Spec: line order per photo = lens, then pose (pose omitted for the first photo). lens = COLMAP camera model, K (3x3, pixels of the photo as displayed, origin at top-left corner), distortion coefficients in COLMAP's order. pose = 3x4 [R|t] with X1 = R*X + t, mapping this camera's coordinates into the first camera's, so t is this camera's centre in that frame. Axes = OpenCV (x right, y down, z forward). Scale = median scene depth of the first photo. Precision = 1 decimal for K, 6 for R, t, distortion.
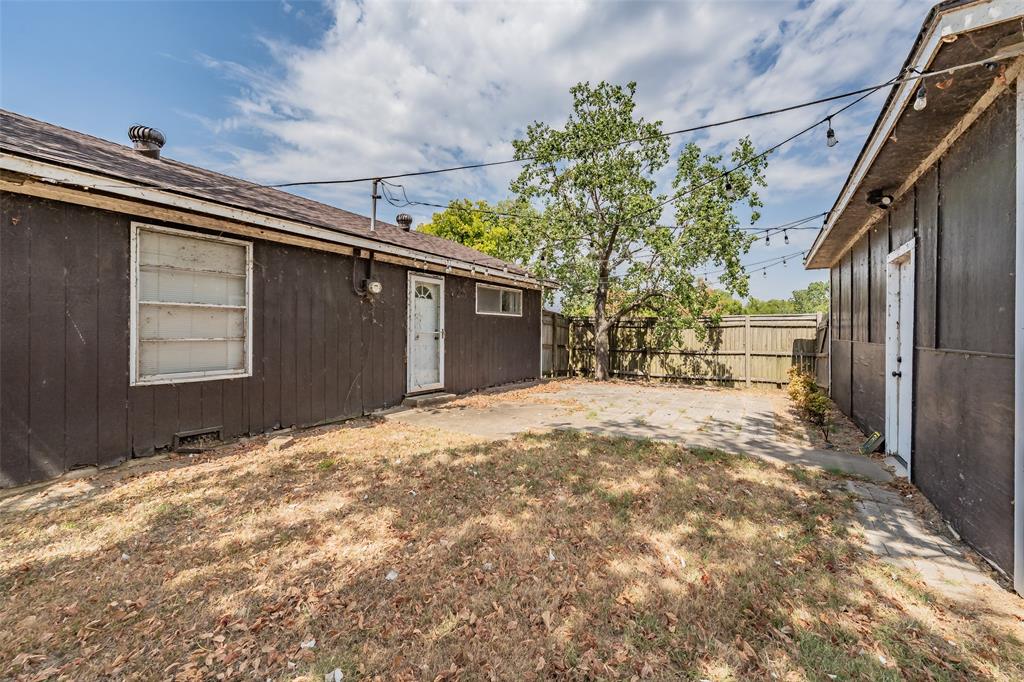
lens RADIAL K [[393.4, 0, 510.7], [0, 393.4, 332.6], [0, 0, 1]] dist [-0.000677, -0.000030]
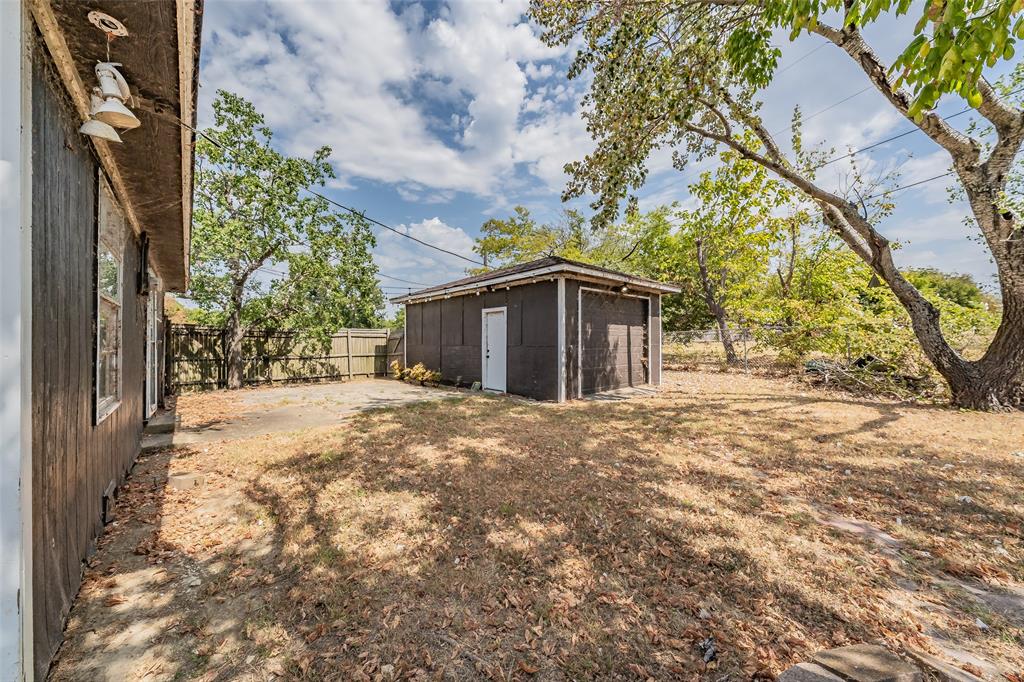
lens RADIAL K [[378.8, 0, 508.2], [0, 378.8, 339.7], [0, 0, 1]] dist [-0.000359, -0.000014]
pose [[0.293542, -0.000080, 0.955946, -0.588855], [0.005871, 0.999981, -0.001719, 0.000464], [-0.955928, 0.006117, 0.293537, 0.047806]]
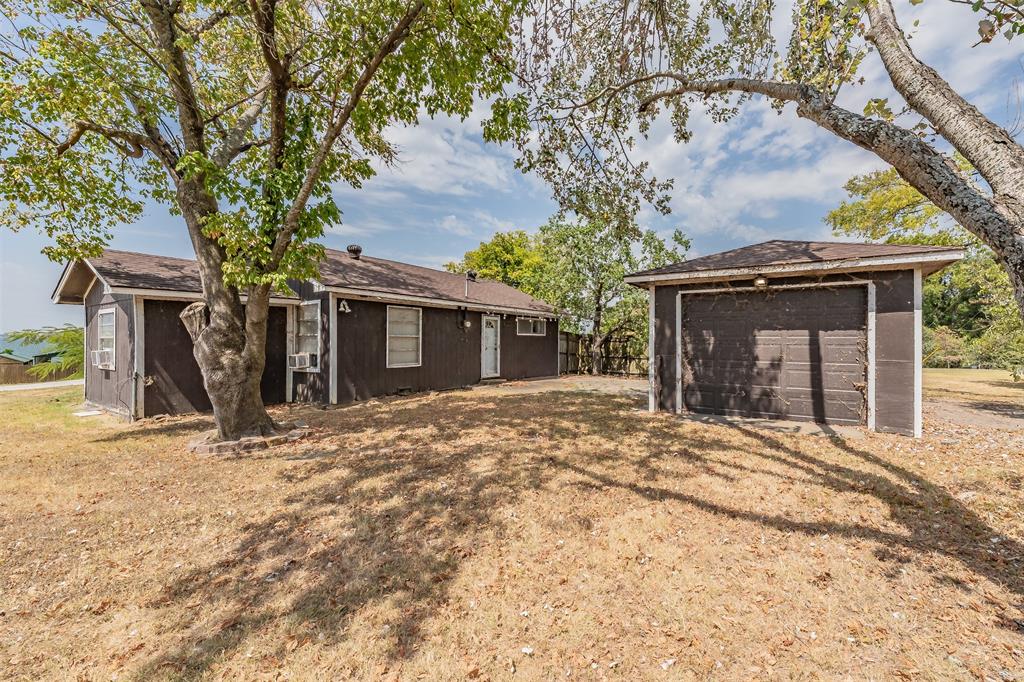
lens RADIAL K [[398.1, 0, 505.8], [0, 398.1, 340.3], [0, 0, 1]] dist [0.000208, -0.000015]
pose [[0.993601, -0.000430, -0.112944, 0.059714], [0.000092, 0.999996, -0.002997, -0.019891], [0.112944, 0.002968, 0.993597, -0.748921]]
